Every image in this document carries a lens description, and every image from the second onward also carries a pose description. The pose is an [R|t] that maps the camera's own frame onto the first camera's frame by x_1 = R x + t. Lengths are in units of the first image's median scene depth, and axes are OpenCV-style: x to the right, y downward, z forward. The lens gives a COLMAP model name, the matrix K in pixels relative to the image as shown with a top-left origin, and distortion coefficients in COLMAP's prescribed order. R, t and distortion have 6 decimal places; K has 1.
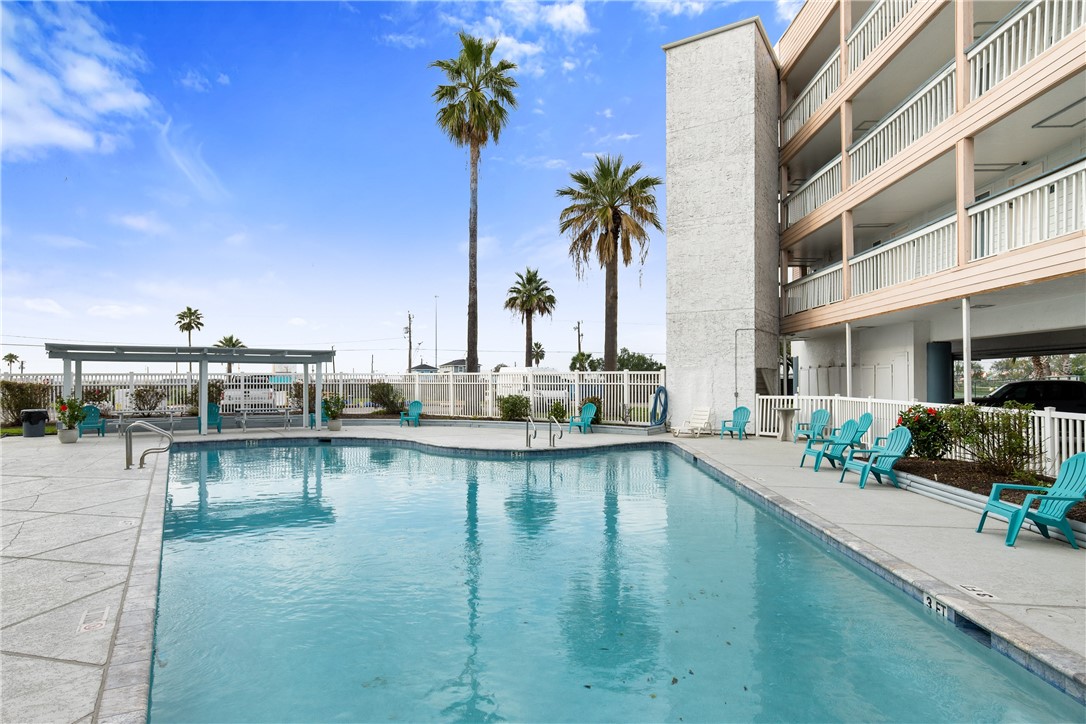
lens RADIAL K [[622.1, 0, 543.8], [0, 622.1, 373.9], [0, 0, 1]] dist [0.011071, 0.000122]
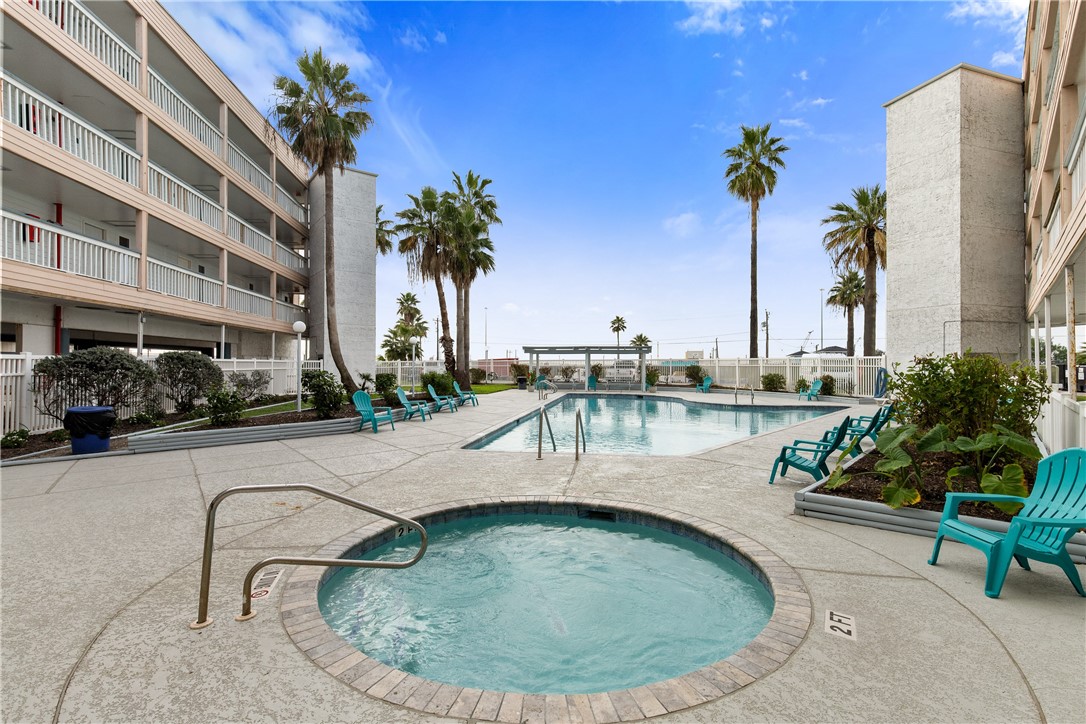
lens RADIAL K [[503.3, 0, 543.0], [0, 503.3, 362.0], [0, 0, 1]] dist [0.000223, 0.000010]
pose [[0.767721, -0.002264, -0.640780, 0.289478], [0.005682, 0.999979, 0.003274, 0.000436], [0.640759, -0.006154, 0.767718, -0.233193]]
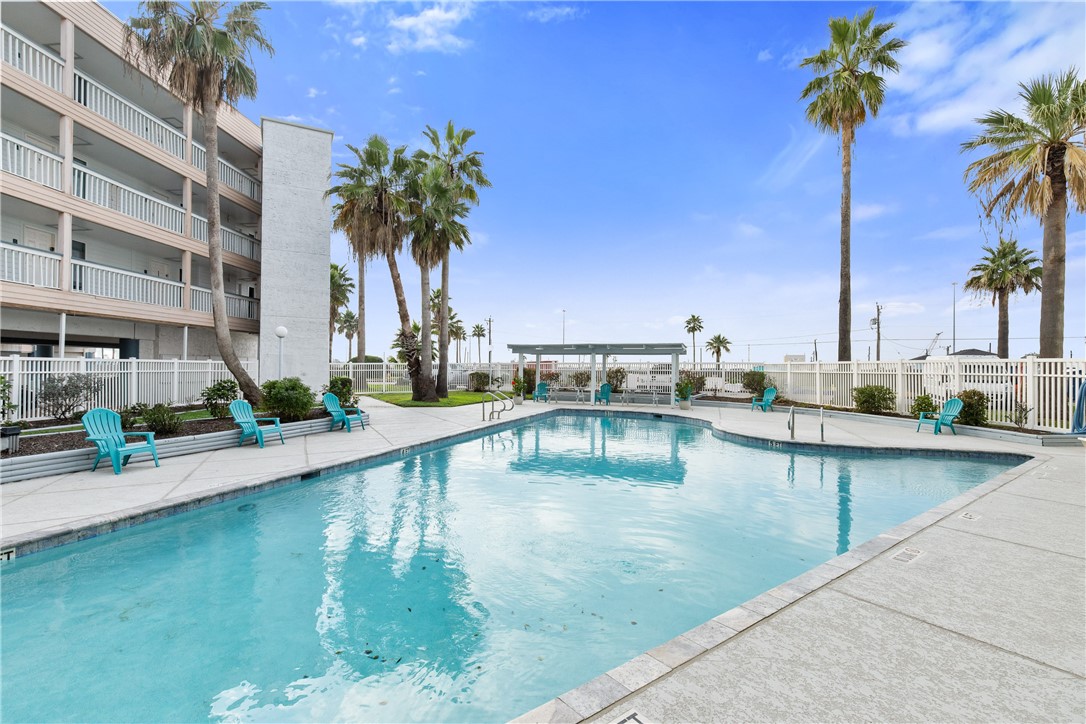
lens RADIAL K [[496.8, 0, 533.6], [0, 496.8, 366.3], [0, 0, 1]] dist [0.000412, 0.000100]
pose [[0.629076, 0.004218, -0.777332, 0.207928], [-0.000997, 0.999989, 0.004619, 0.003081], [0.777343, -0.002131, 0.629074, 0.144729]]
